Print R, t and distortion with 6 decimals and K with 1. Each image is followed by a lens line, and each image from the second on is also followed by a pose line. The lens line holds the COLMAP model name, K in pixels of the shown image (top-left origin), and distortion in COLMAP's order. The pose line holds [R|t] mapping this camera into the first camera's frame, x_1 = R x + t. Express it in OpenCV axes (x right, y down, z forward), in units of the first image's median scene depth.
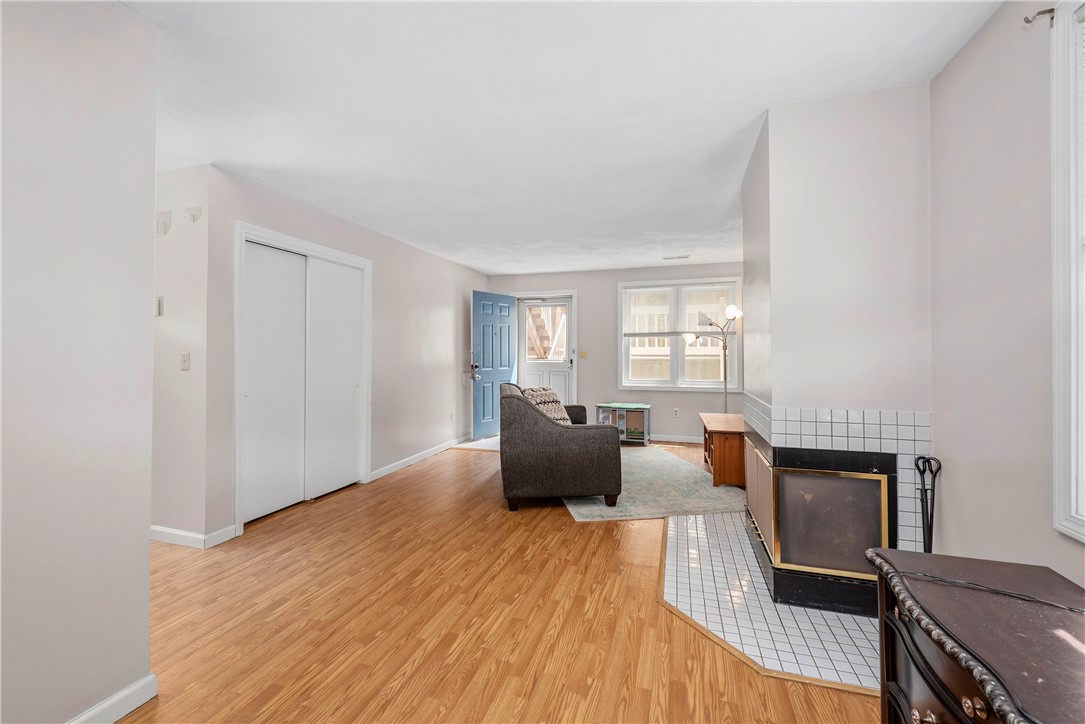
lens RADIAL K [[434.1, 0, 538.1], [0, 434.1, 360.9], [0, 0, 1]] dist [0.002462, 0.000014]
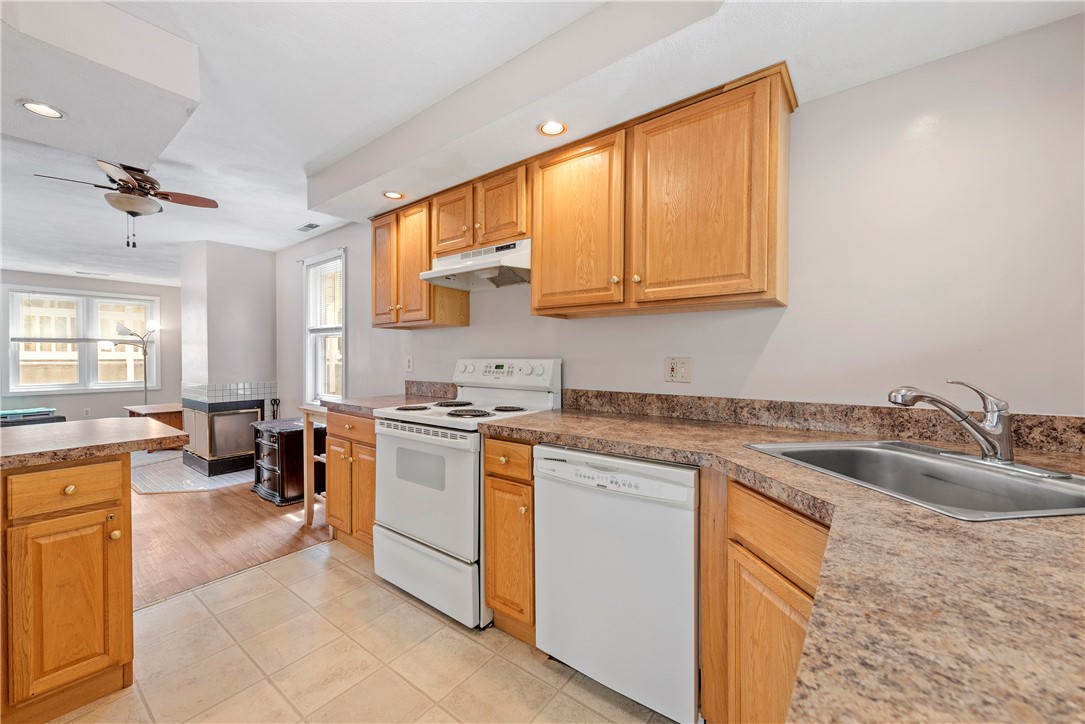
lens RADIAL K [[417.7, 0, 538.7], [0, 417.7, 365.4], [0, 0, 1]] dist [0.001045, 0.000183]
pose [[0.334024, -0.018006, 0.942393, -0.297440], [0.017160, 0.999768, 0.013020, 0.006432], [-0.942408, 0.011823, 0.334255, -0.424976]]
